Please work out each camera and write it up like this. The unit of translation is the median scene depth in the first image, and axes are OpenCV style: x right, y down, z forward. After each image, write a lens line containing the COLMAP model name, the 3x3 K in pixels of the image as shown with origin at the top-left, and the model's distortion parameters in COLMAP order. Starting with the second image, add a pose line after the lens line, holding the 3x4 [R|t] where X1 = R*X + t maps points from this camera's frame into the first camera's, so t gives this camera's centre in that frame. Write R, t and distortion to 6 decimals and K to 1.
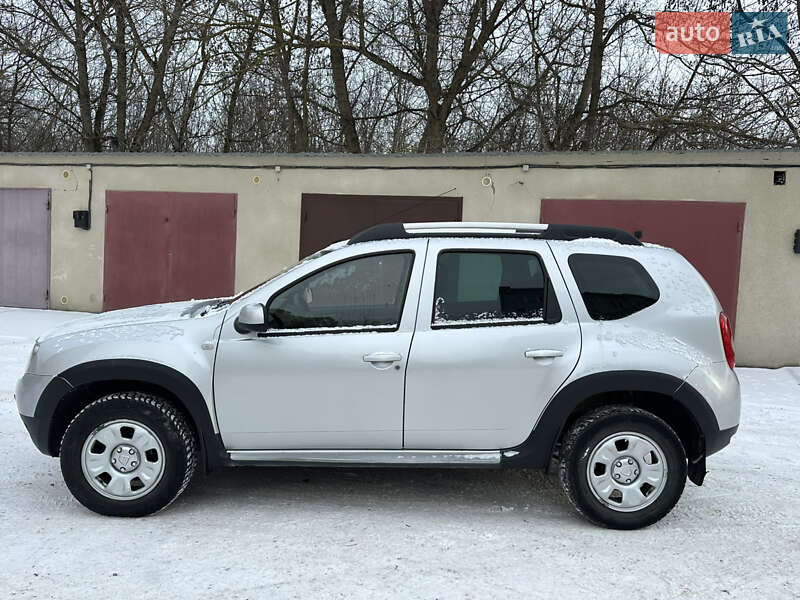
lens RADIAL K [[656.5, 0, 406.1], [0, 656.5, 298.7], [0, 0, 1]] dist [0.105770, -0.150605]
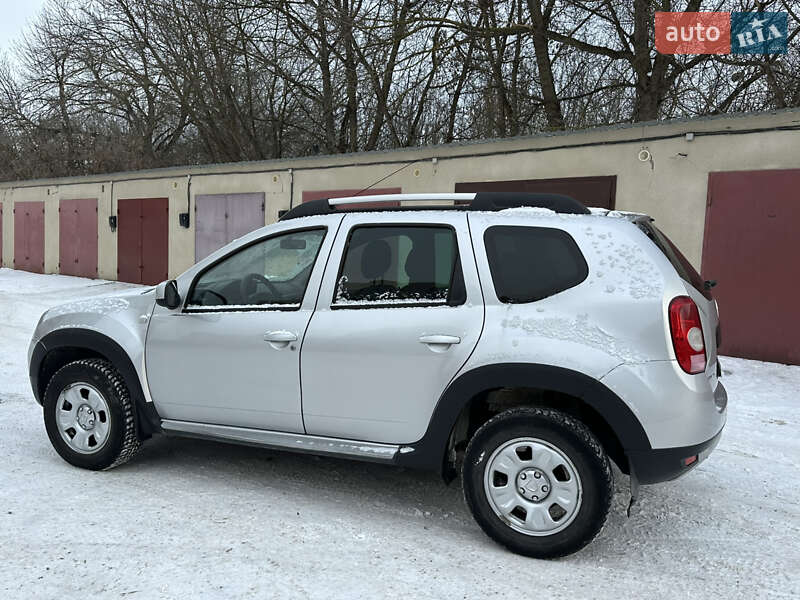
lens RADIAL K [[656.5, 0, 404.5], [0, 656.5, 295.6], [0, 0, 1]] dist [0.105770, -0.150605]
pose [[0.913679, 0.014115, -0.406192, 0.515299], [-0.014070, 0.999896, 0.003099, 0.022224], [0.406194, 0.002884, 0.913783, 0.181512]]
